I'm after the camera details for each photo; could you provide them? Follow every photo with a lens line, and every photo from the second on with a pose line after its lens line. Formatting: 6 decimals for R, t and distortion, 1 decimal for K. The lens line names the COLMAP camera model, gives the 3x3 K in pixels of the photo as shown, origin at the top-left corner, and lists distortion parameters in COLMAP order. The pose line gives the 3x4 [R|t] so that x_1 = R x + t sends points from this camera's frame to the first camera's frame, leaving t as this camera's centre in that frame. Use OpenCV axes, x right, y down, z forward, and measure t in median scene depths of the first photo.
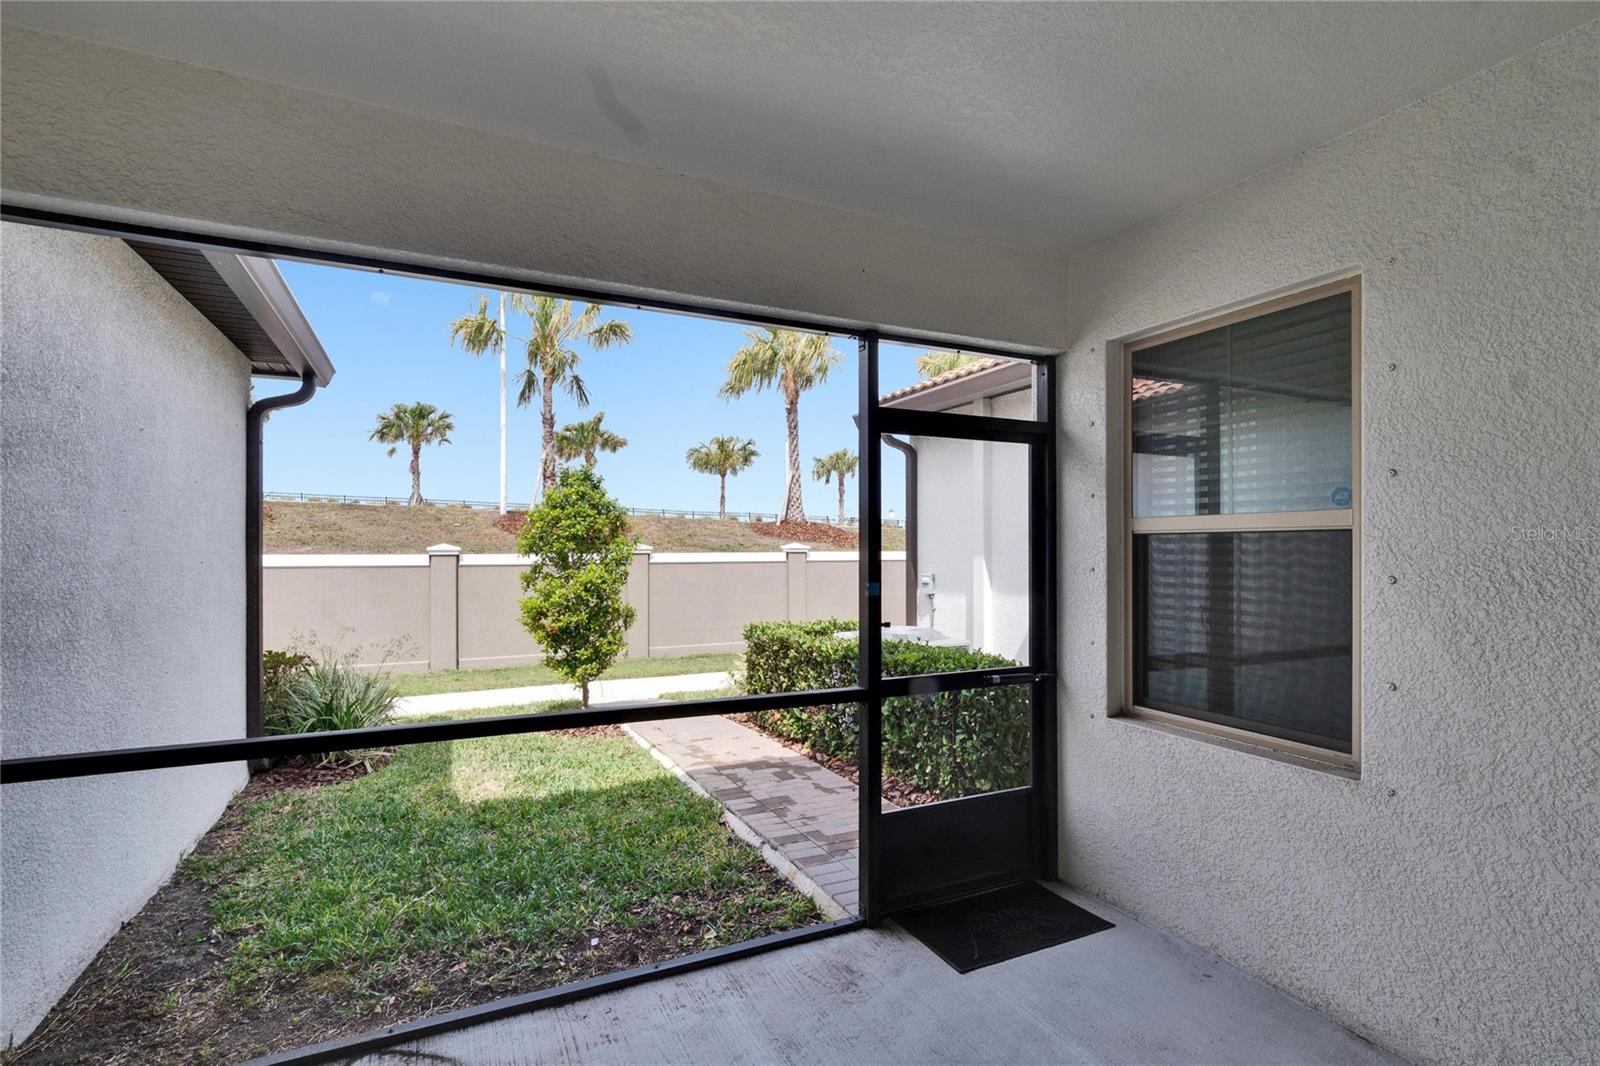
lens RADIAL K [[725.5, 0, 762.9], [0, 725.5, 541.7], [0, 0, 1]] dist [-0.003155, -0.000391]
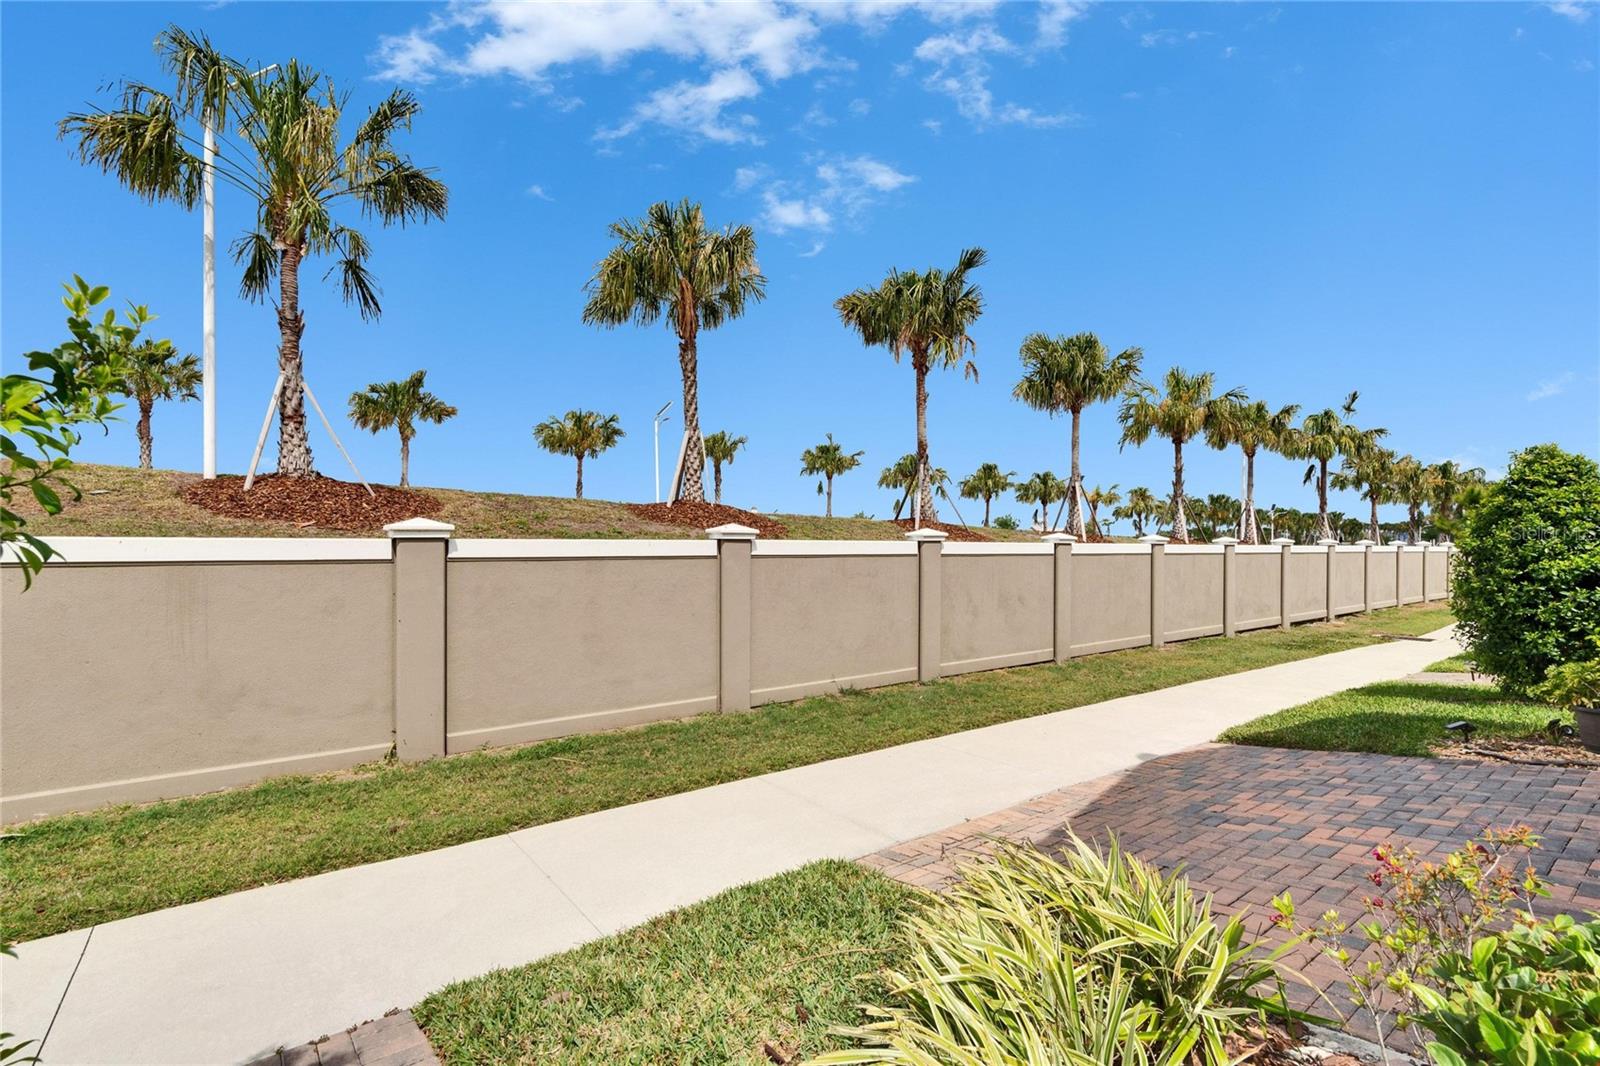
lens RADIAL K [[700.1, 0, 773.9], [0, 700.1, 548.2], [0, 0, 1]] dist [-0.003001, -0.000589]
pose [[0.975094, 0.002687, 0.221778, -0.101932], [-0.004936, 0.999942, 0.009587, 0.035274], [-0.221739, -0.010443, 0.975050, 1.052010]]
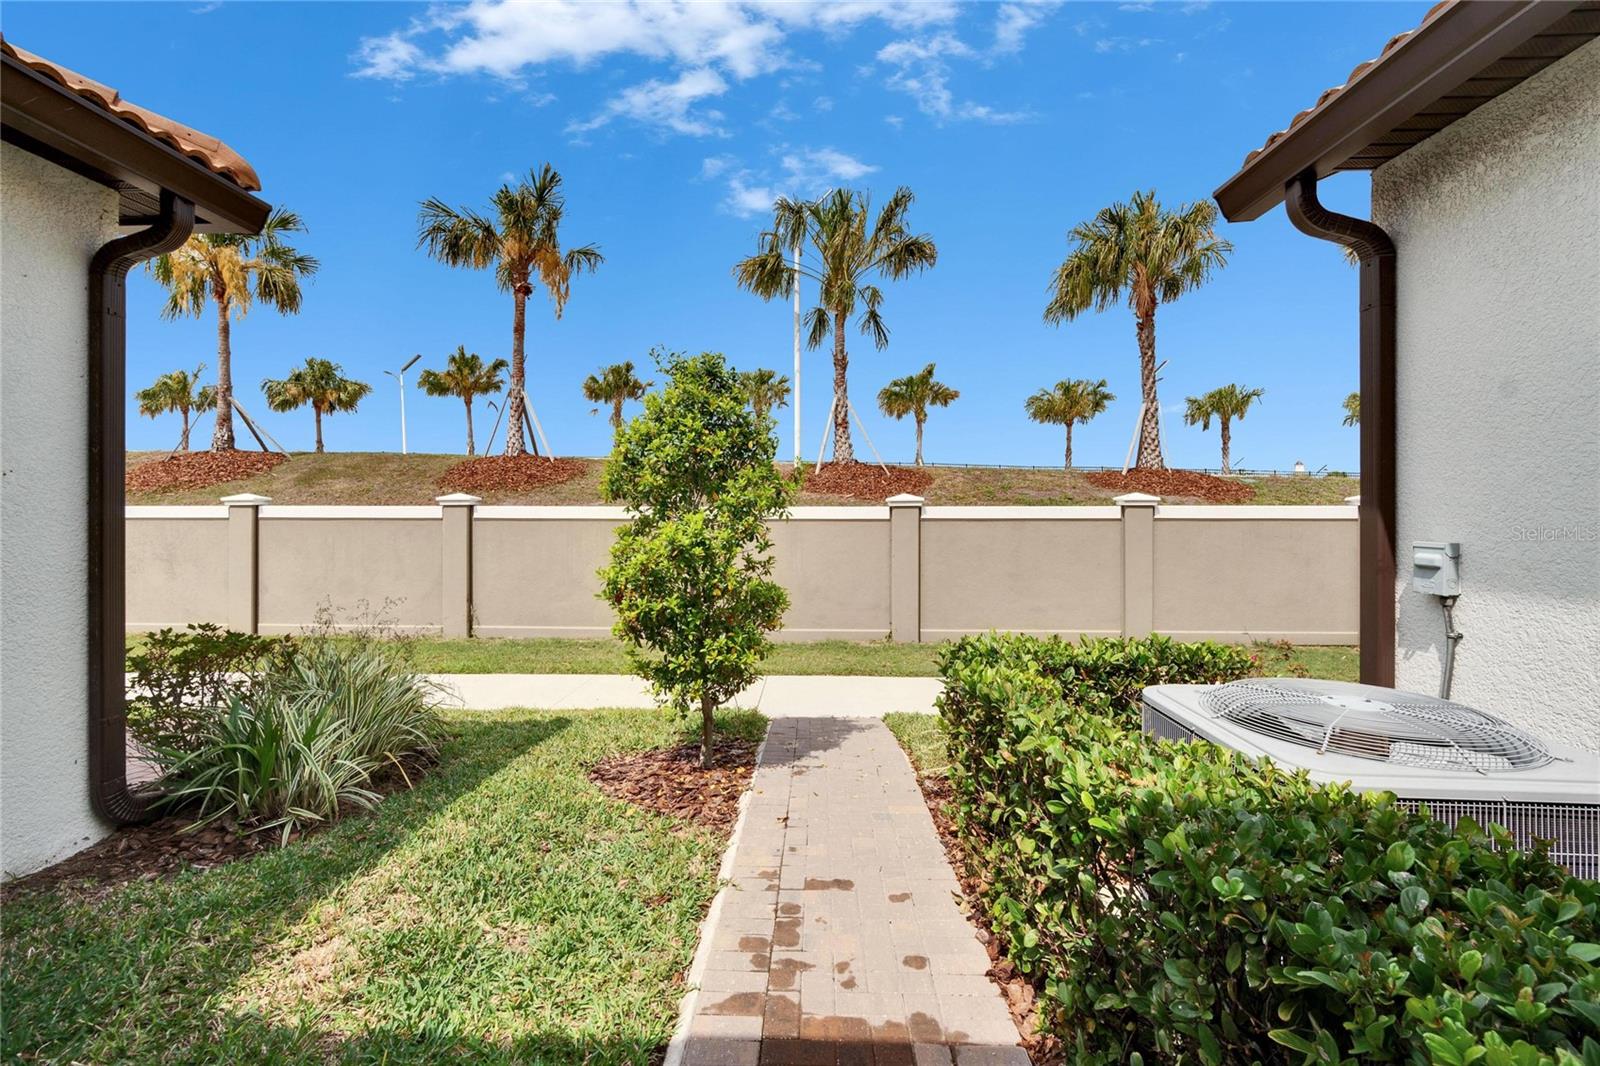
lens RADIAL K [[698.2, 0, 795.9], [0, 698.2, 510.6], [0, 0, 1]] dist [-0.001001, -0.000457]
pose [[0.901366, 0.003454, -0.433045, 0.091867], [0.001176, 0.999945, 0.010422, 0.026217], [0.433057, -0.009903, 0.901312, 0.589342]]
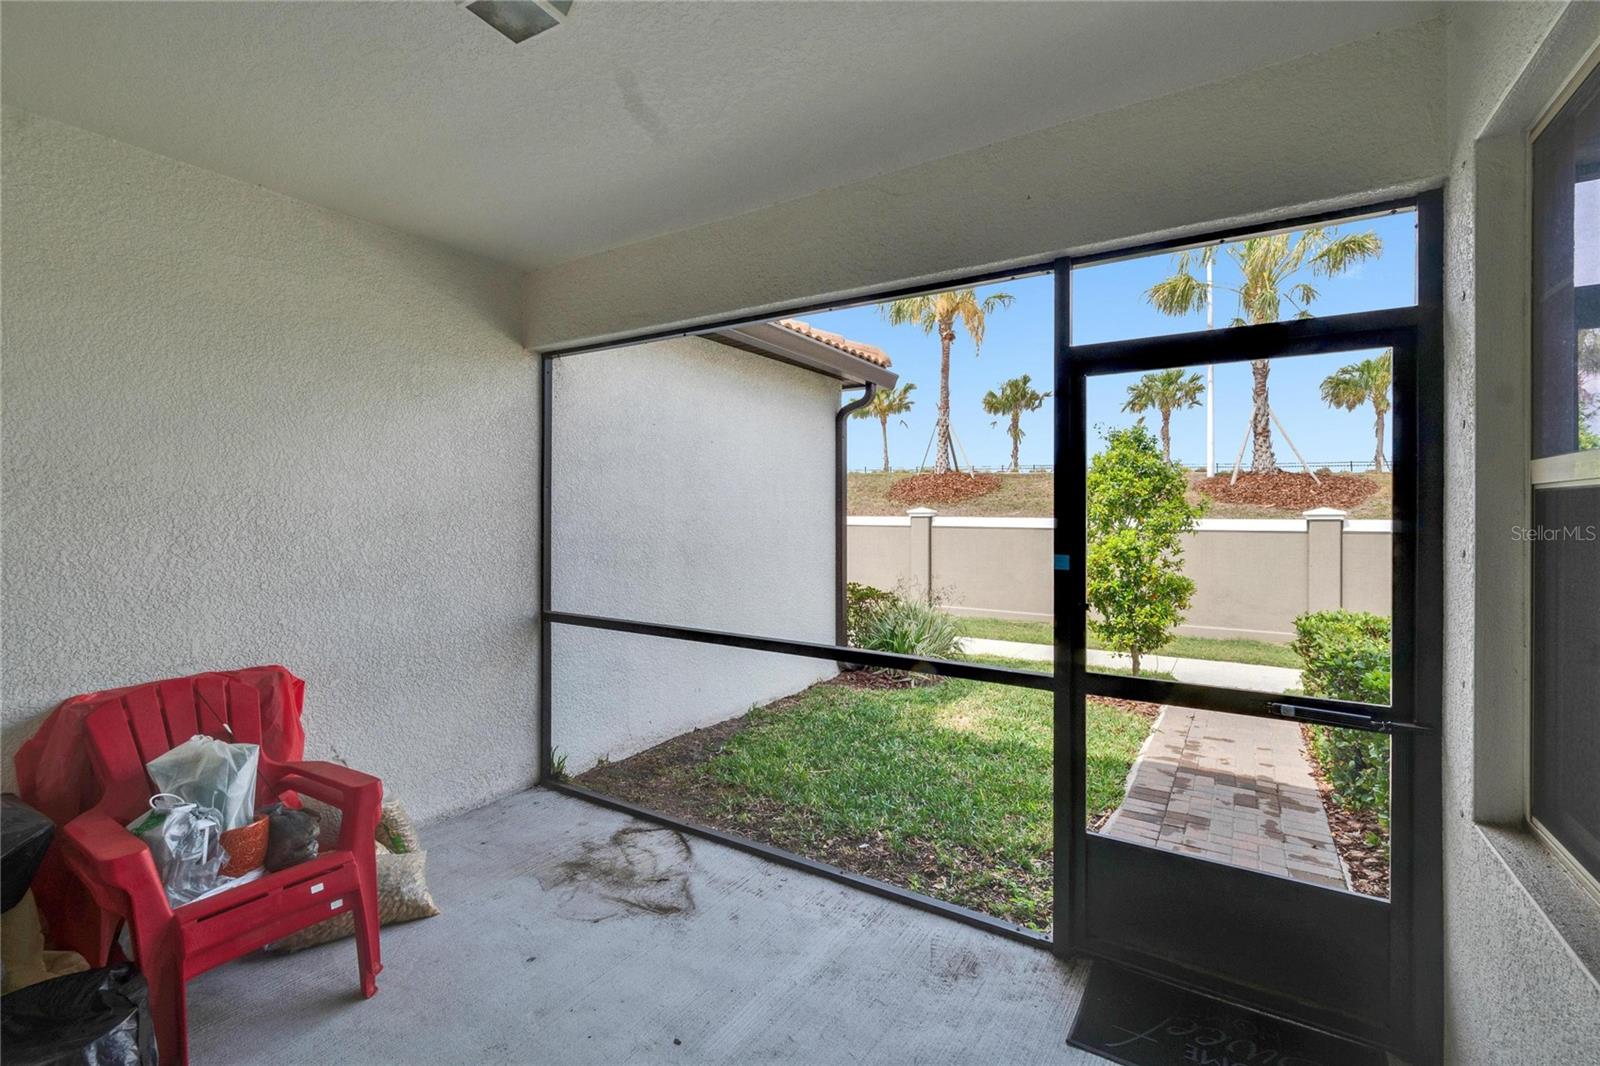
lens RADIAL K [[698.2, 0, 795.9], [0, 698.2, 510.6], [0, 0, 1]] dist [-0.001001, -0.000457]
pose [[0.551425, 0.001067, -0.834224, 0.325007], [0.004270, 0.999982, 0.004102, -0.000154], [0.834214, -0.005824, 0.551411, 0.140365]]
